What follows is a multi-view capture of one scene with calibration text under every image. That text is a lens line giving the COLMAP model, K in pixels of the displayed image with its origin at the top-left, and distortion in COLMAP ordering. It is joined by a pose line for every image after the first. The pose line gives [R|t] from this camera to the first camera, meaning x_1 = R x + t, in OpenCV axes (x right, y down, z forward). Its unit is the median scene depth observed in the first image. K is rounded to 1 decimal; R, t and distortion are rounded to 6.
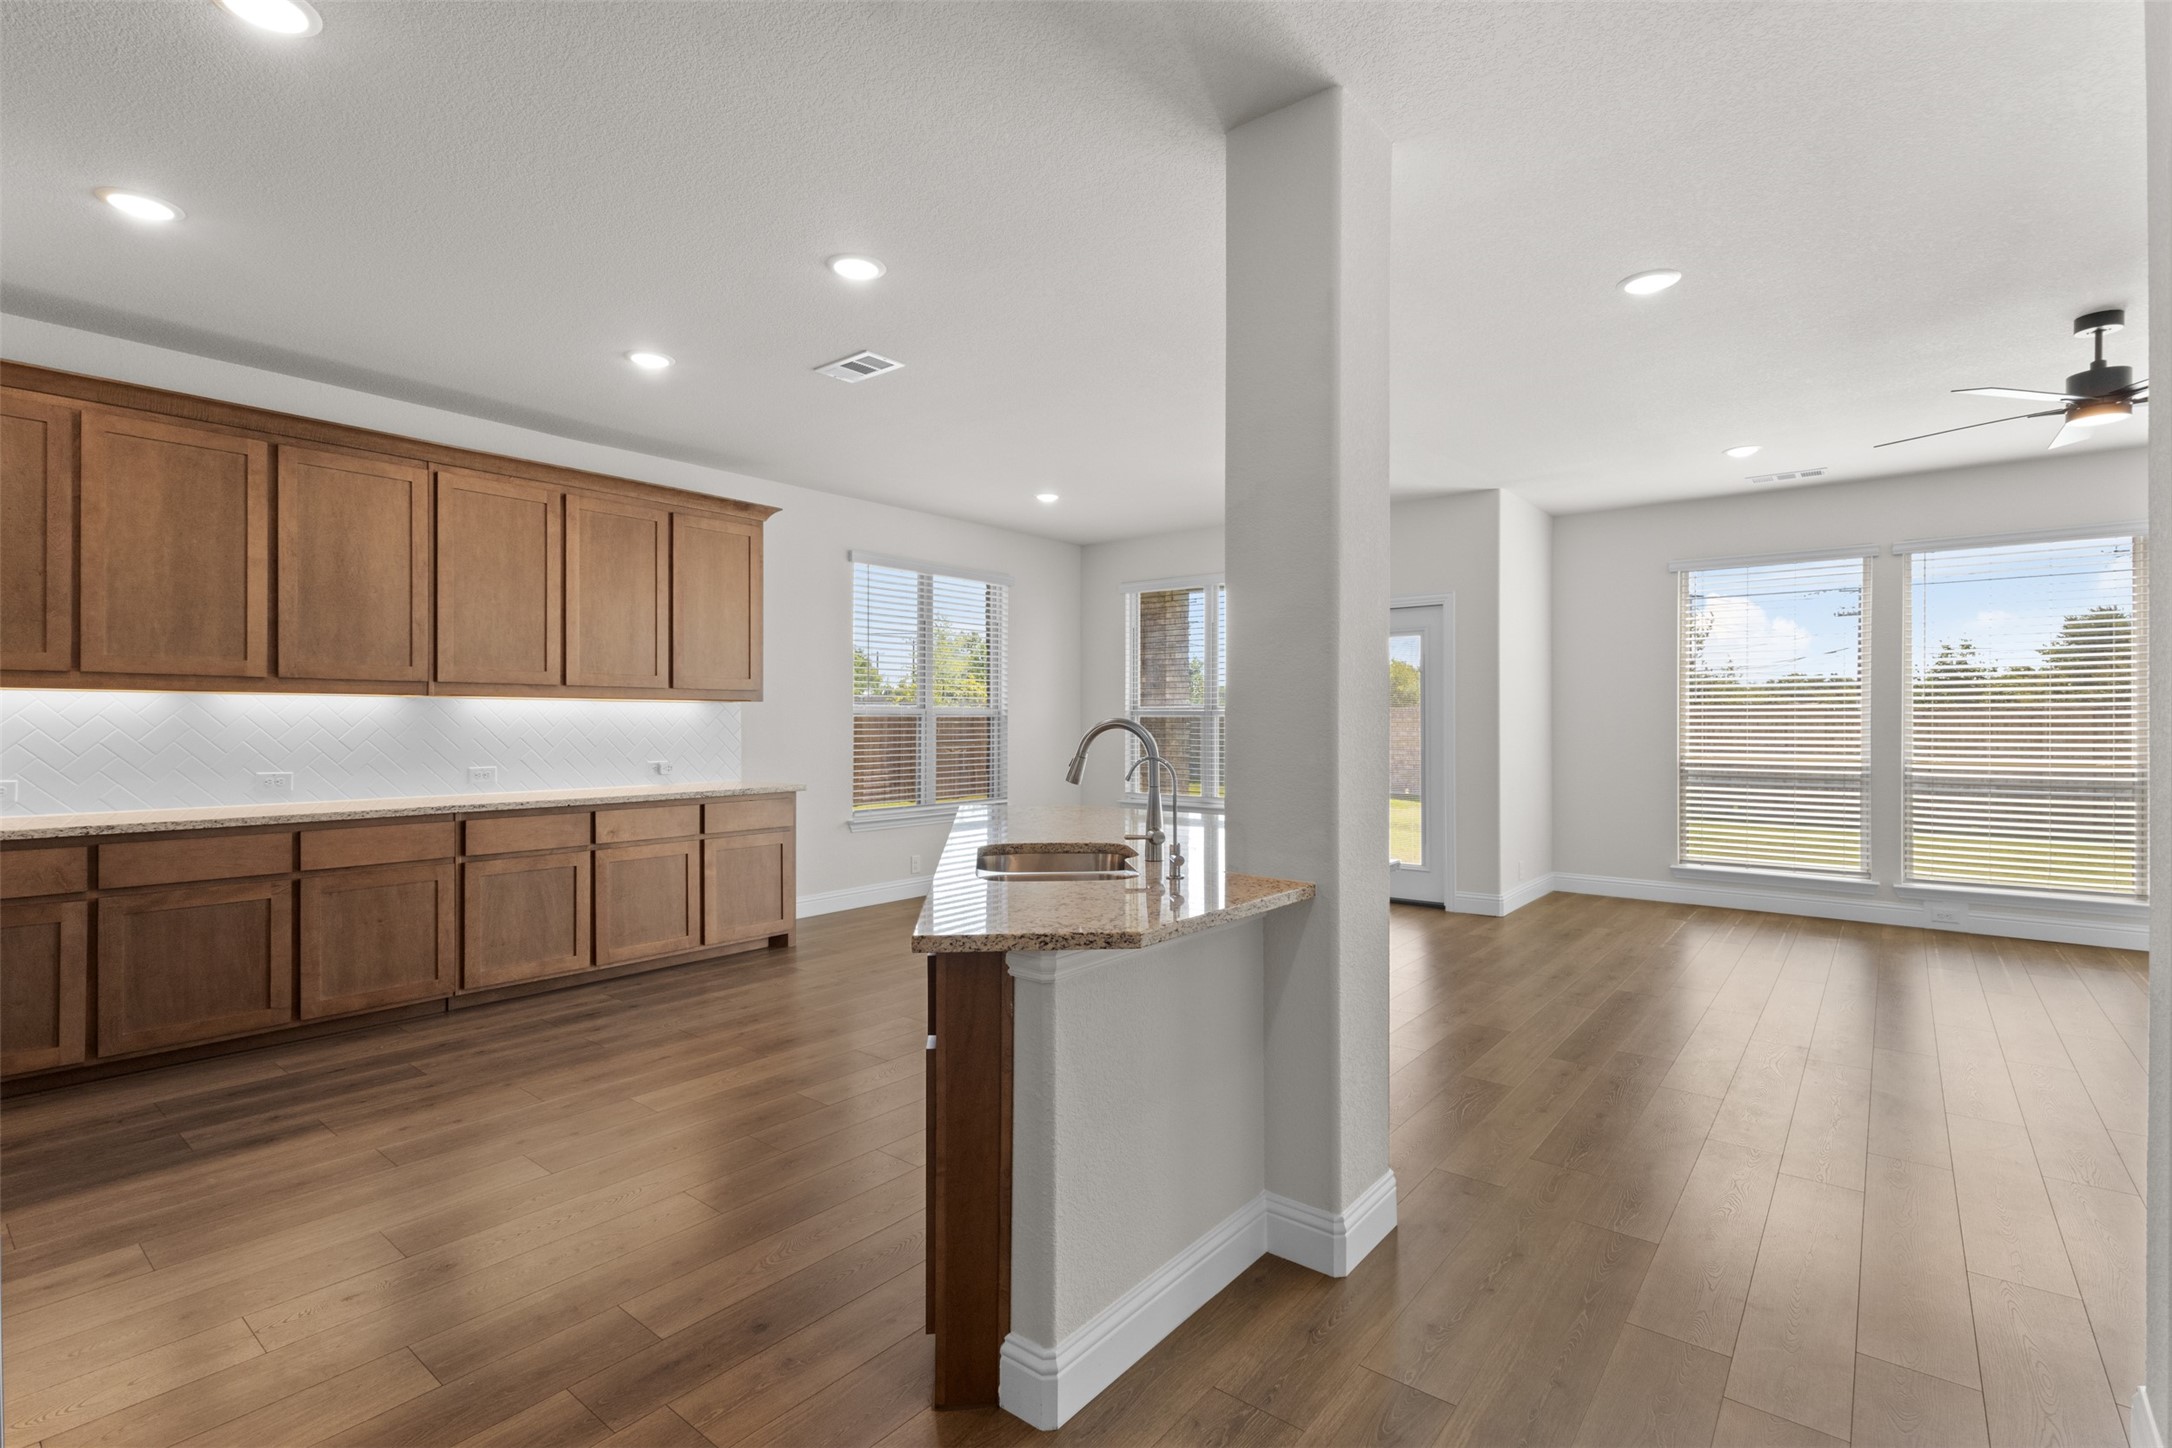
lens RADIAL K [[1003.2, 0, 1079.3], [0, 1003.2, 723.6], [0, 0, 1]] dist [0.001843, 0.000513]
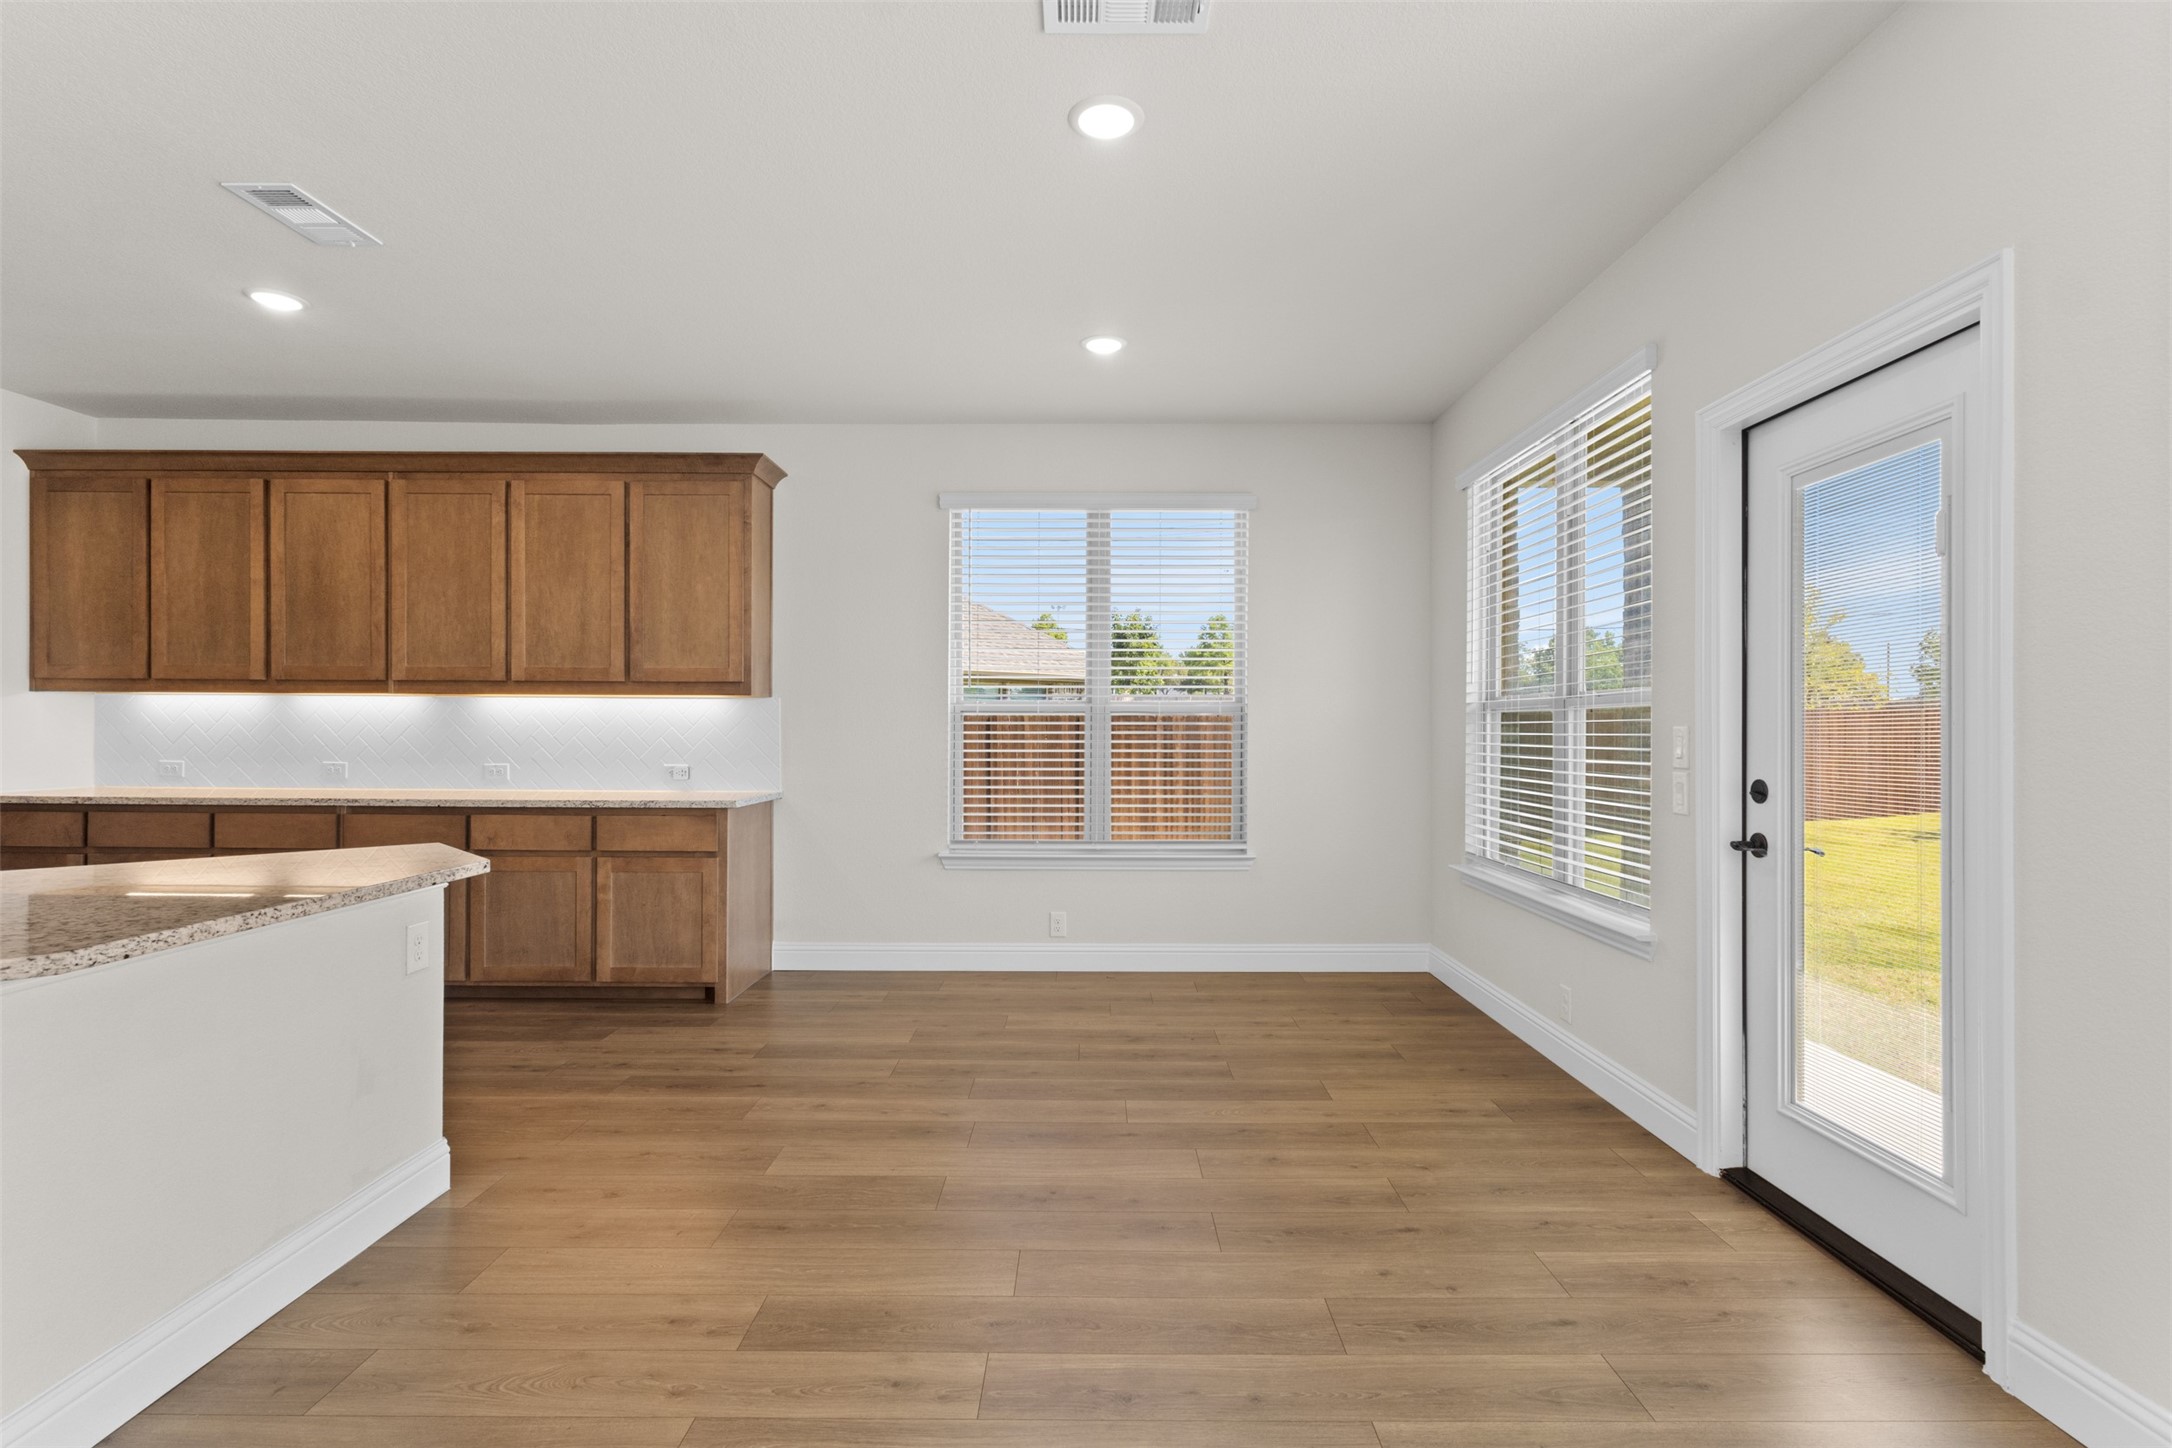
lens RADIAL K [[1002.2, 0, 1087.4], [0, 1002.2, 730.0], [0, 0, 1]] dist [0.002920, 0.000787]
pose [[0.624951, 0.002628, -0.780660, 0.574012], [-0.005910, 0.999982, -0.001365, 0.006988], [0.780642, 0.005467, 0.624955, 0.827441]]
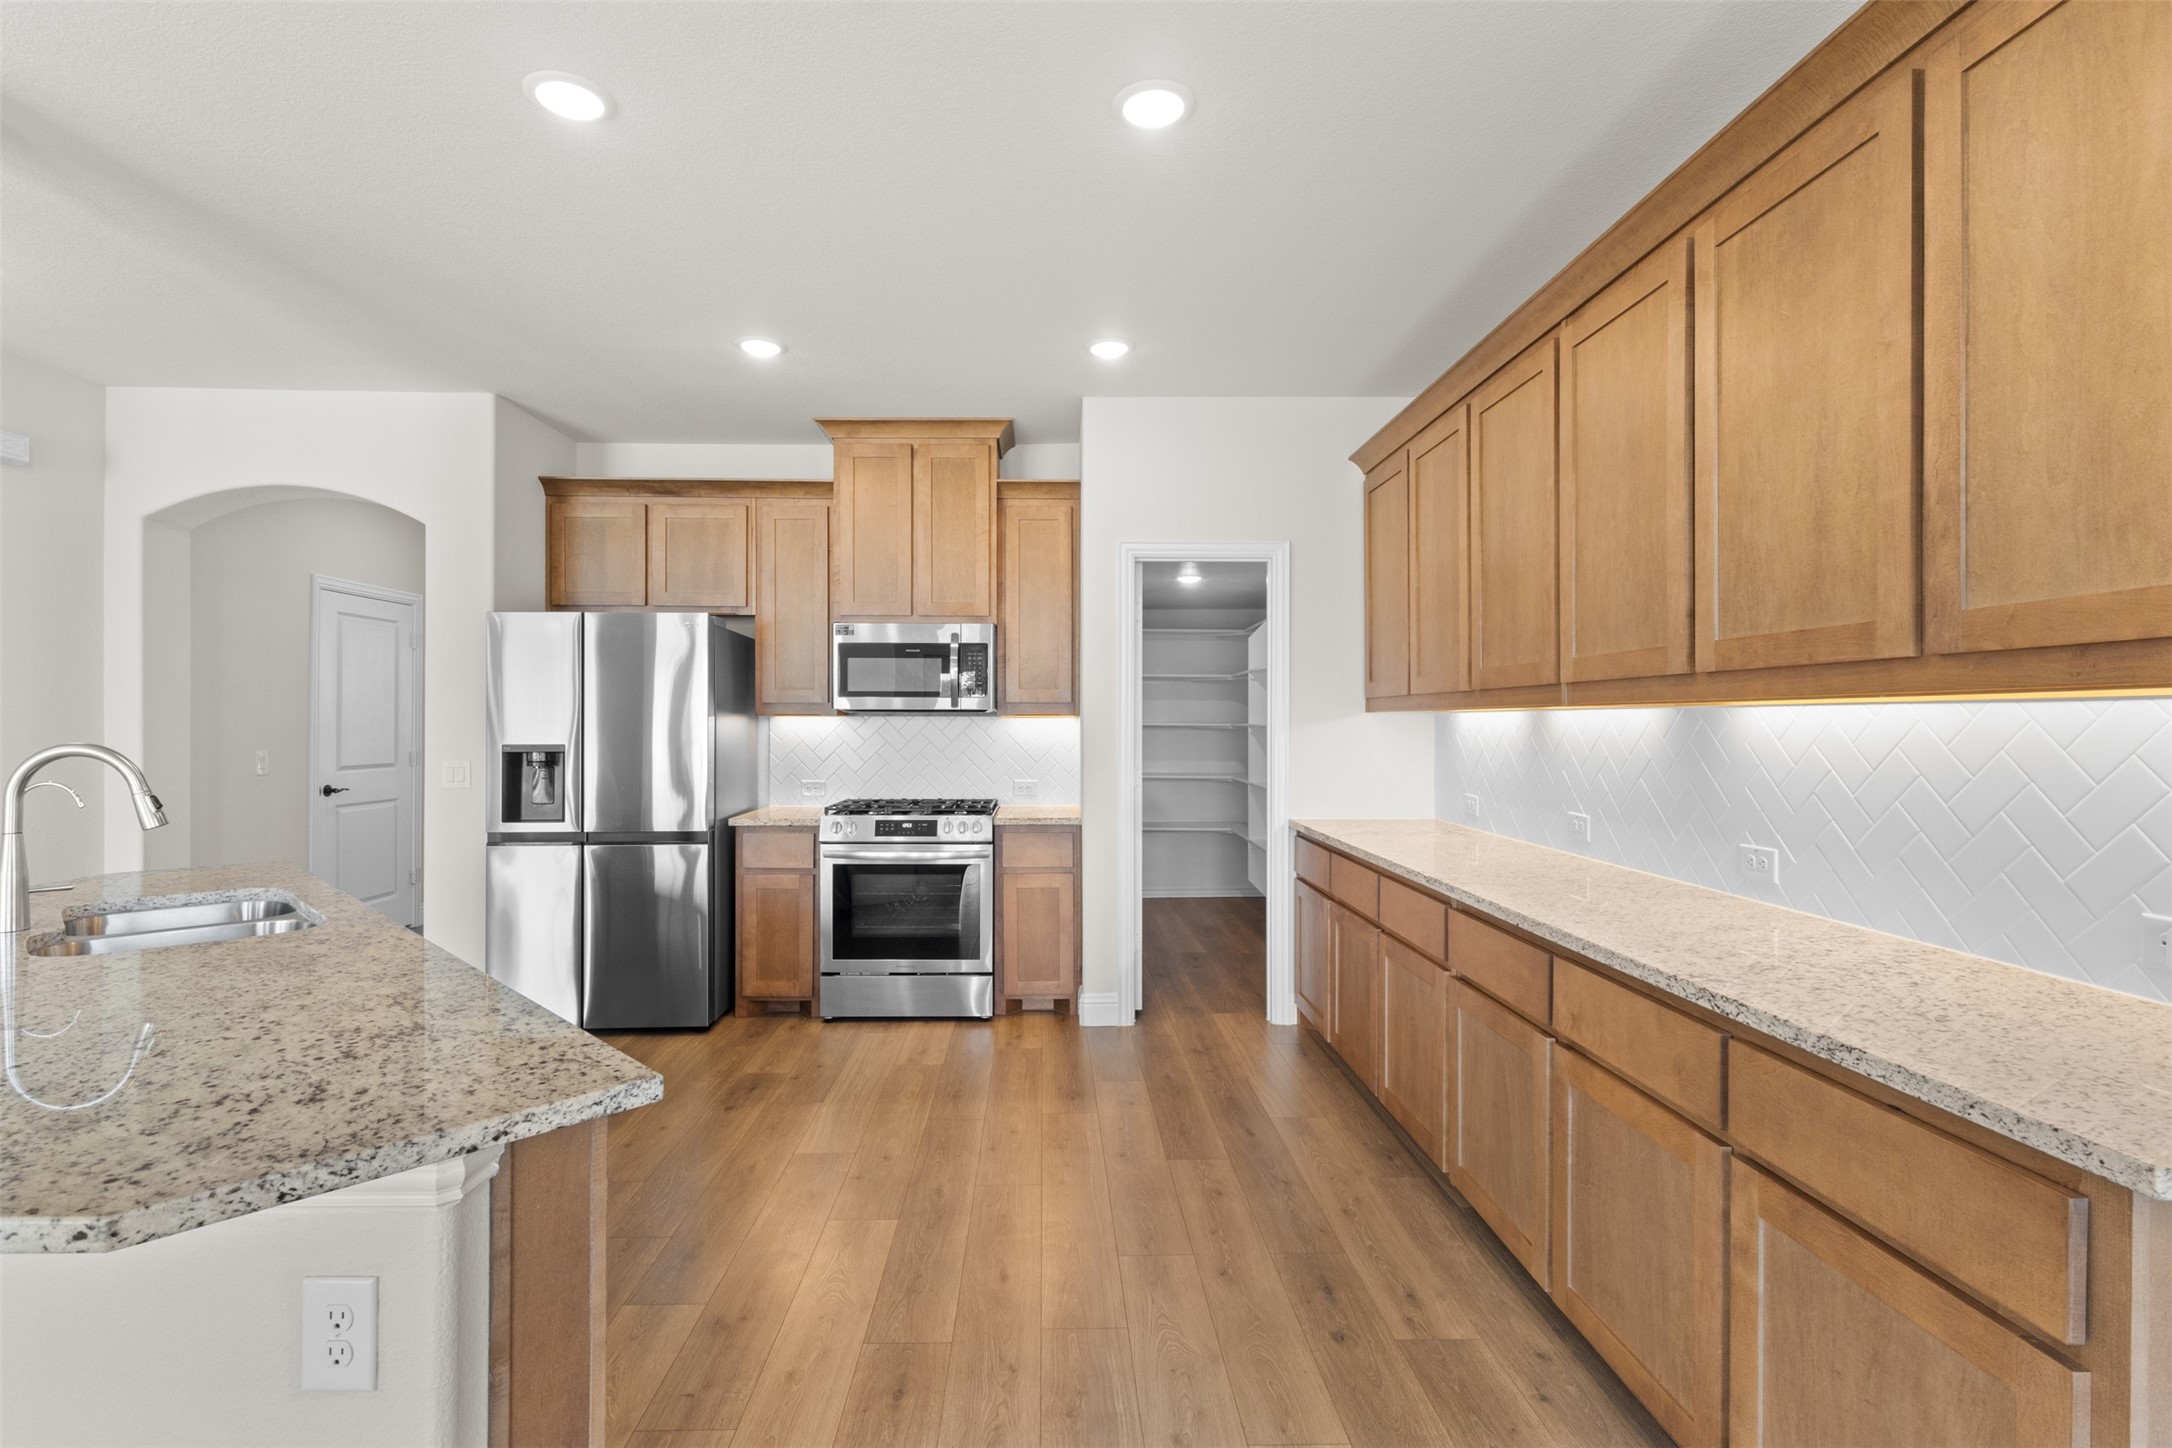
lens RADIAL K [[1007.4, 0, 1056.6], [0, 1007.4, 722.9], [0, 0, 1]] dist [-0.000069, 0.000134]
pose [[-0.769930, -0.002154, -0.638124, -0.022447], [-0.004098, 0.999990, 0.001568, -0.015756], [0.638115, 0.003823, -0.769932, 1.152780]]
